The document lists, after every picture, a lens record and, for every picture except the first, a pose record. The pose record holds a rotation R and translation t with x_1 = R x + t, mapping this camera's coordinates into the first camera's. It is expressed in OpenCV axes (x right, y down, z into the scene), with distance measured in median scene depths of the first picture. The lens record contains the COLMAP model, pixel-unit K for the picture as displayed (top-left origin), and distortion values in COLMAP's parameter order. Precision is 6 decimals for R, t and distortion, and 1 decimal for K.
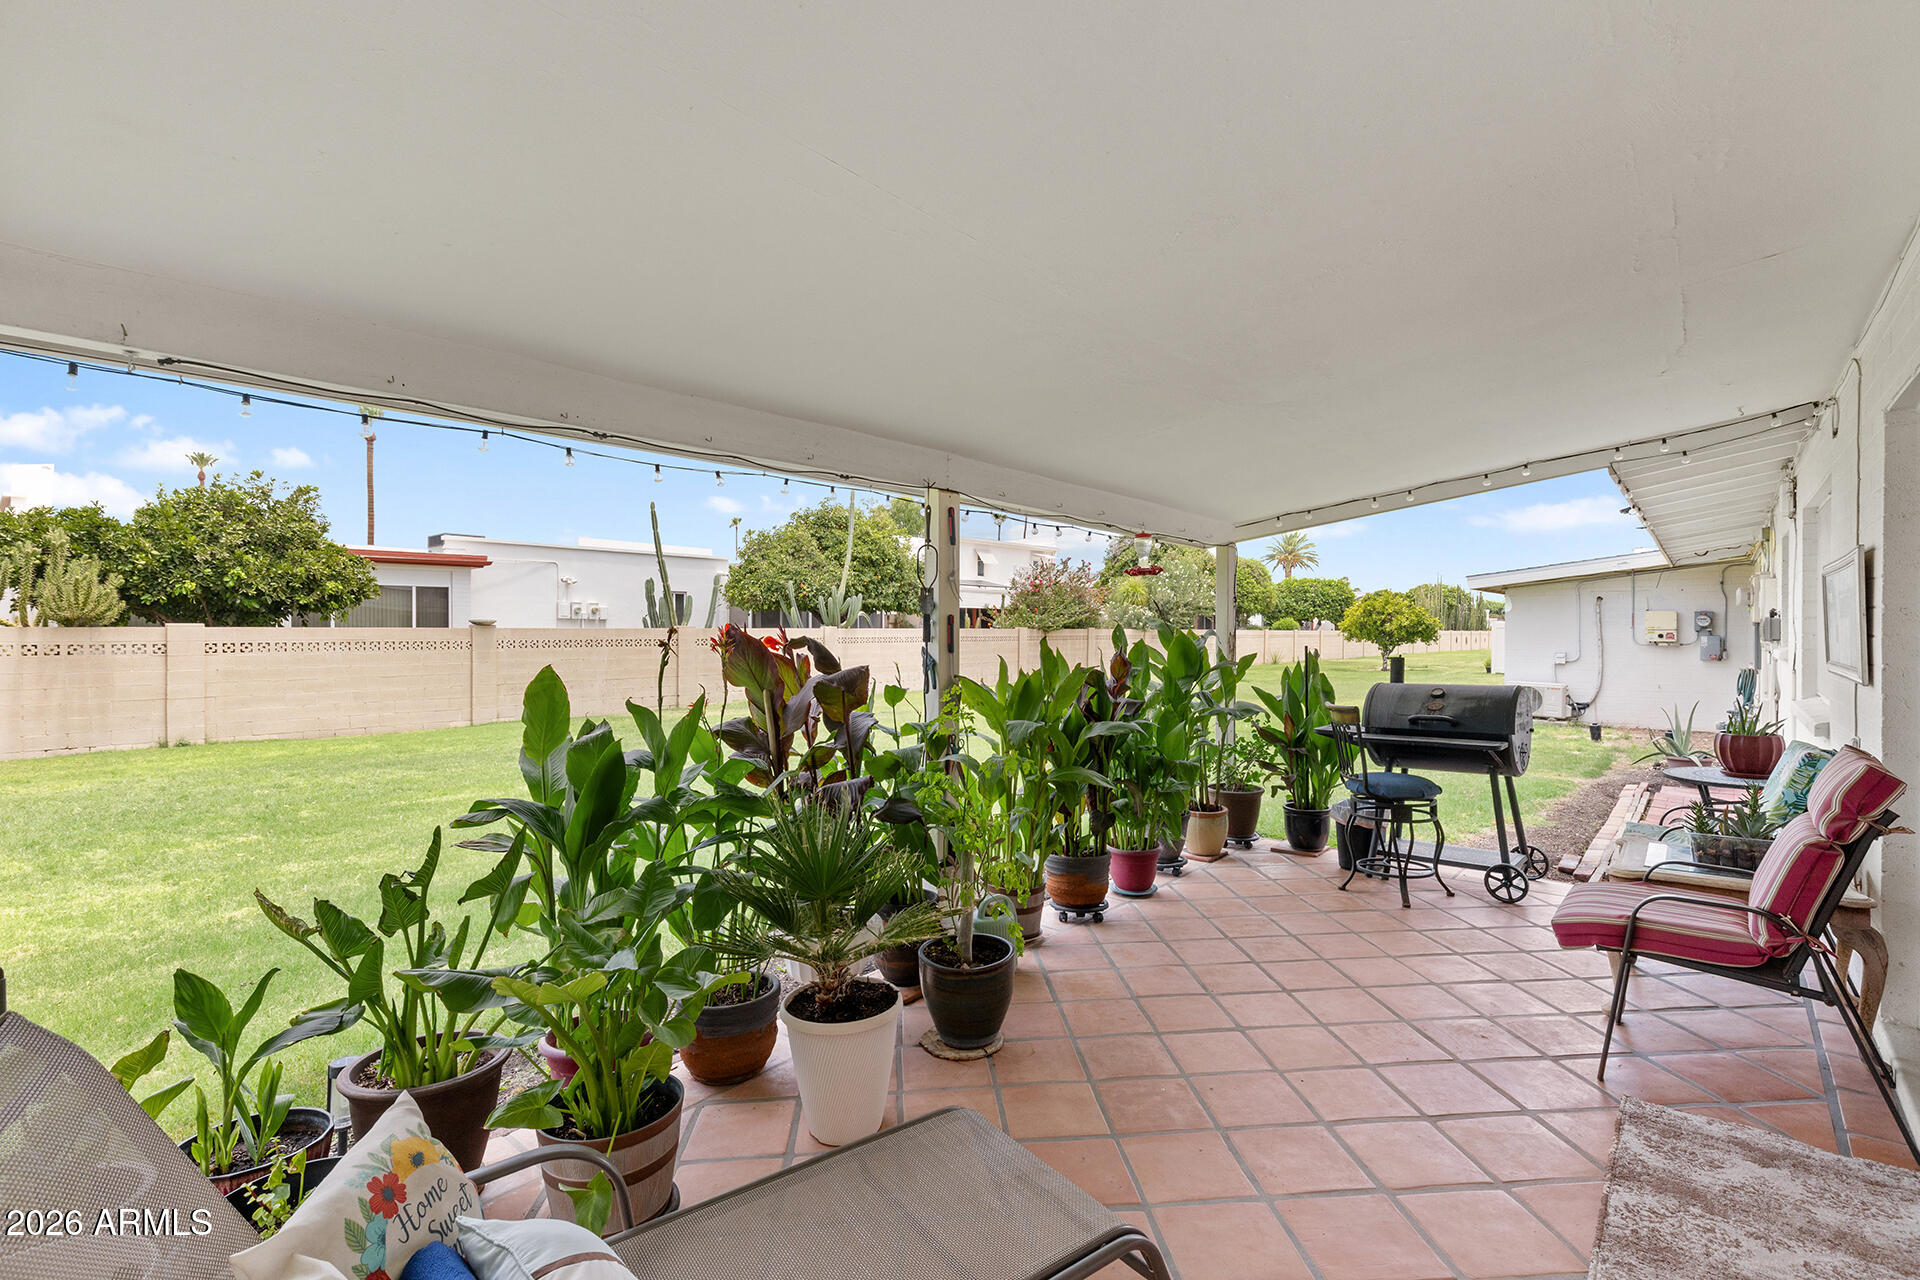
lens RADIAL K [[947.9, 0, 921.2], [0, 947.9, 630.9], [0, 0, 1]] dist [-0.000699, -0.000306]
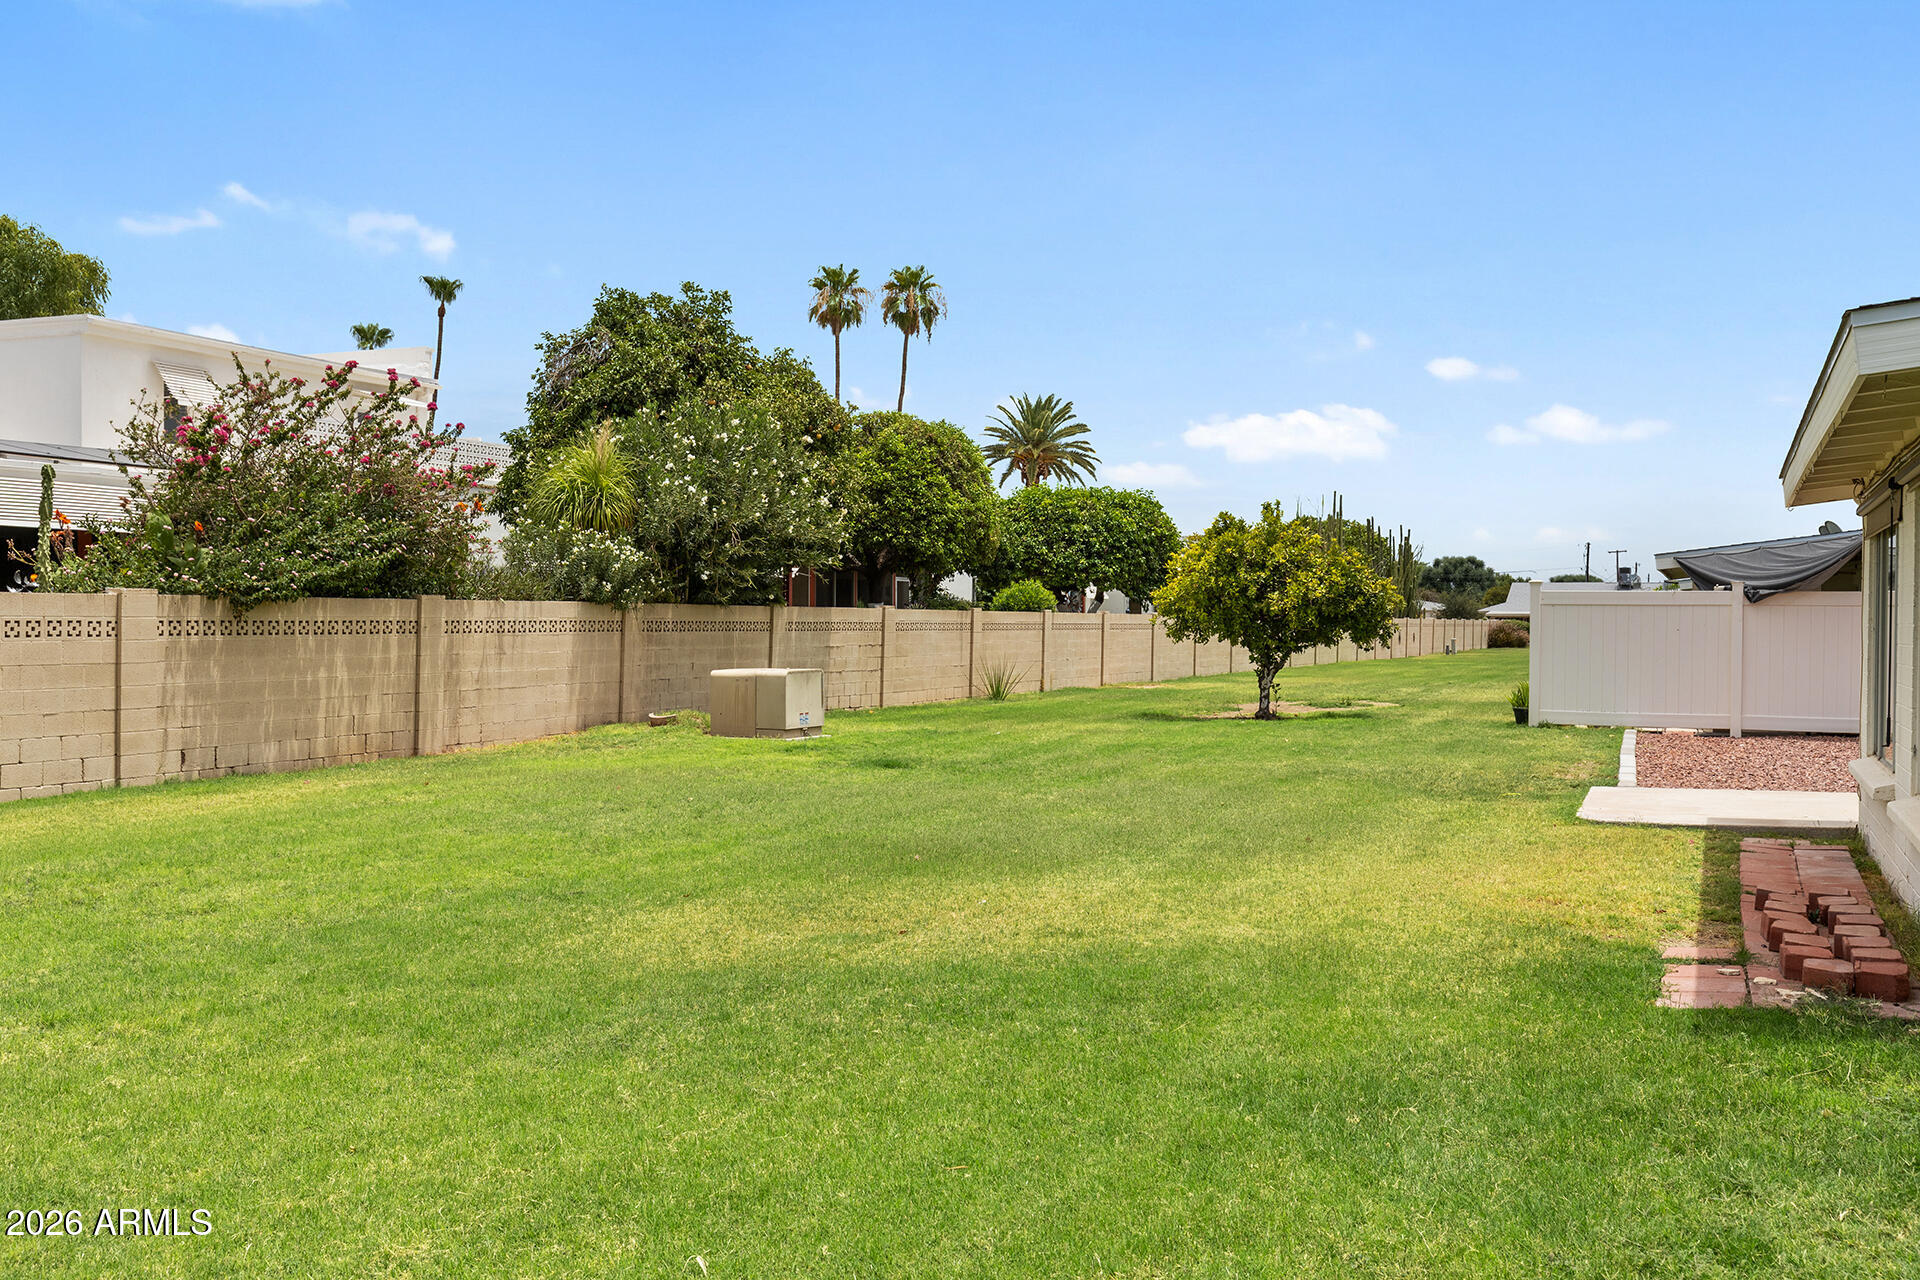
lens RADIAL K [[2032.0, 0, 960.0], [0, 2032.0, 640.0], [0, 0, 1]] dist [-0.003646, 0.012898]
pose [[0.944950, 0.001528, 0.327212, 0.106135], [-0.005537, 0.999921, 0.011321, 0.002332], [-0.327168, -0.012509, 0.944883, 0.267829]]
